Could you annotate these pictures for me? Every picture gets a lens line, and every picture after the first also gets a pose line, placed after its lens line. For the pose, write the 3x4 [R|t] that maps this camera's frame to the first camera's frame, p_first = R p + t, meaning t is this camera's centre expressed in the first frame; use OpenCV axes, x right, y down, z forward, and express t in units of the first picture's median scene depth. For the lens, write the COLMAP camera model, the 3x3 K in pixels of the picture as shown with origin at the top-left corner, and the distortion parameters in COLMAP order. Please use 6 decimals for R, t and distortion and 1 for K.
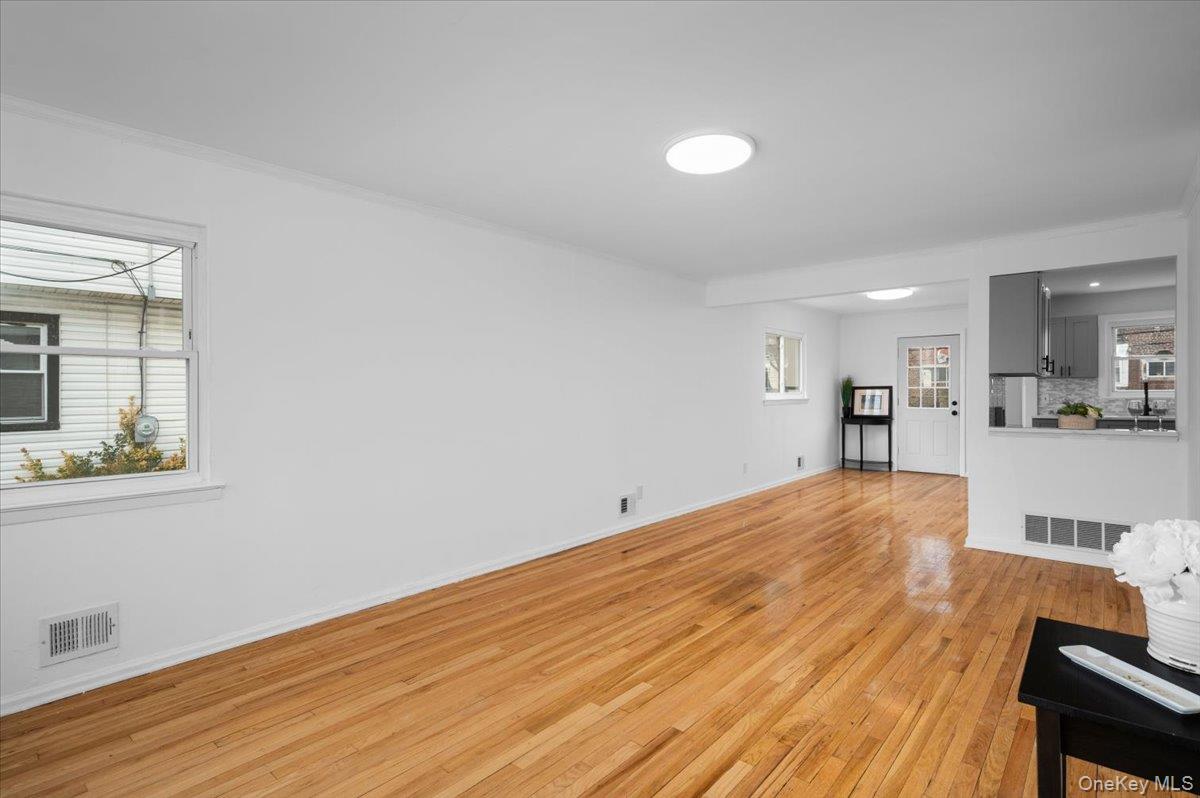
lens RADIAL K [[510.5, 0, 598.7], [0, 510.5, 390.5], [0, 0, 1]] dist [0.009662, 0.000066]
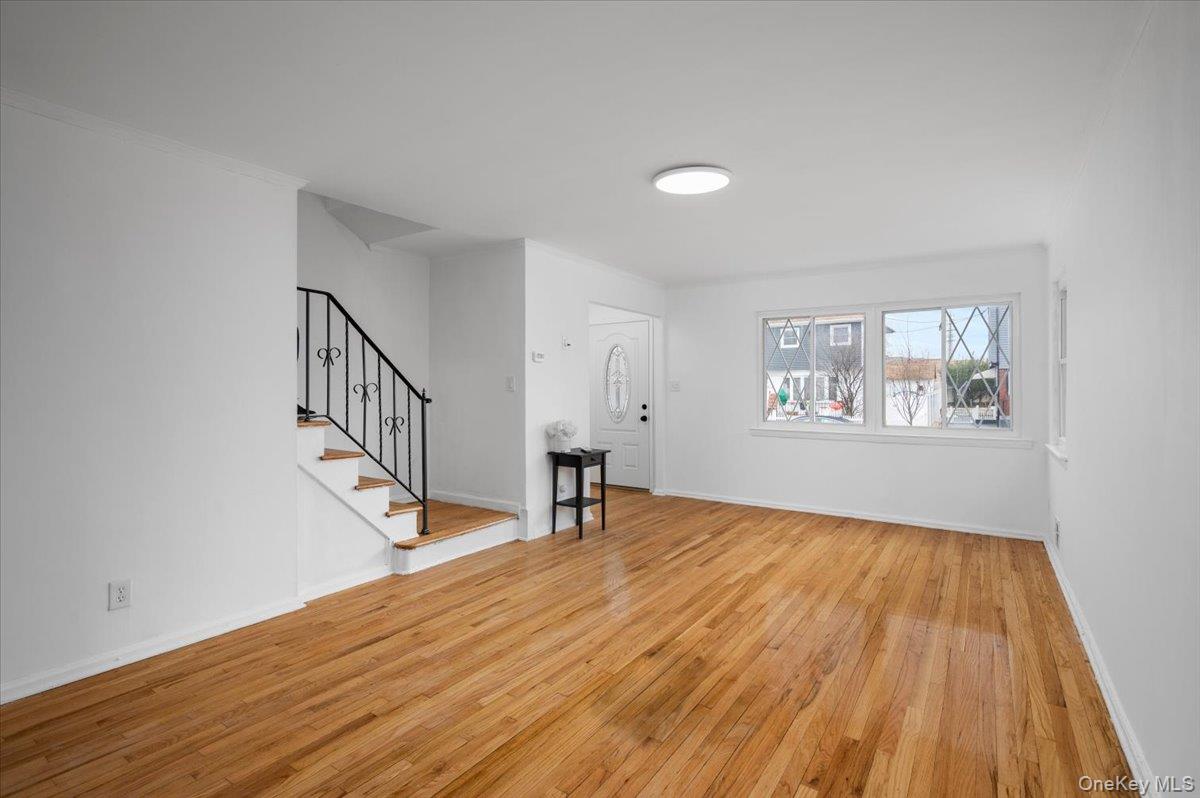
lens RADIAL K [[510.5, 0, 598.7], [0, 510.5, 390.5], [0, 0, 1]] dist [0.009662, 0.000066]
pose [[-0.989939, 0.003777, -0.141445, 0.539443], [0.003881, 0.999992, -0.000463, 0.011358], [0.141442, -0.001007, -0.989946, 1.932601]]
